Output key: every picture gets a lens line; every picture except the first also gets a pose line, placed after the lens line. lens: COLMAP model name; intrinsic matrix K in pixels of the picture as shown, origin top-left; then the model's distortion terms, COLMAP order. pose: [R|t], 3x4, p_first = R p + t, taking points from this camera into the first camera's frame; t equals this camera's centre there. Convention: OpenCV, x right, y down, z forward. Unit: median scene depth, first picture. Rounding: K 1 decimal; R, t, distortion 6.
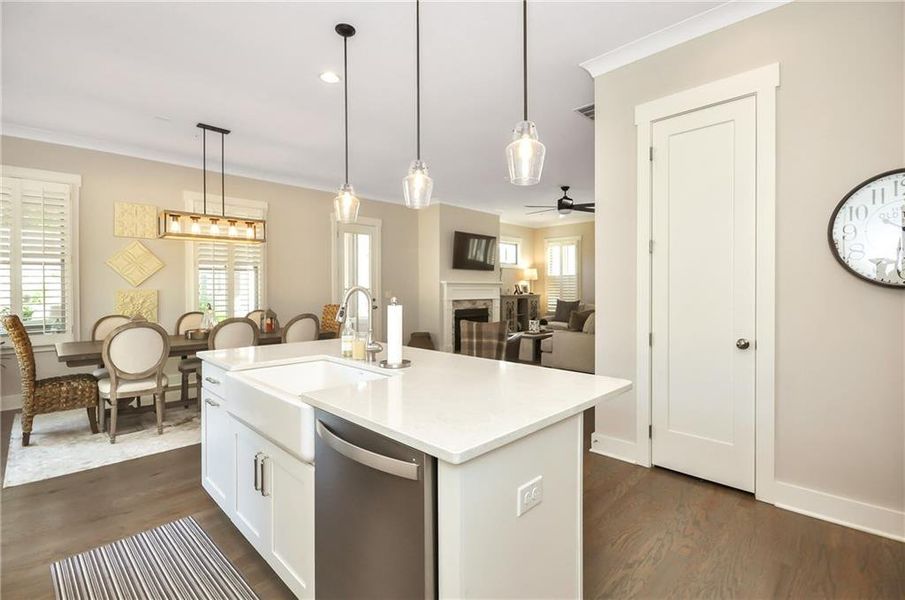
lens RADIAL K [[438.6, 0, 431.4], [0, 438.6, 286.7], [0, 0, 1]] dist [0.000953, -0.000175]
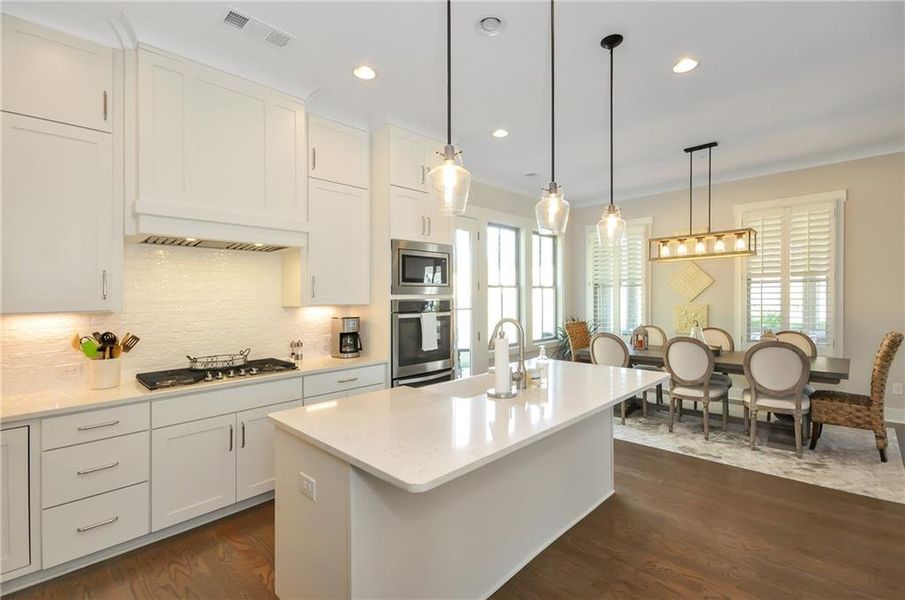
lens RADIAL K [[438.6, 0, 459.3], [0, 438.6, 302.6], [0, 0, 1]] dist [0.000953, -0.000175]
pose [[0.033585, 0.000551, -0.999436, 0.408876], [0.003466, 0.999994, 0.000667, -0.005983], [0.999430, -0.003486, 0.033583, 0.345828]]
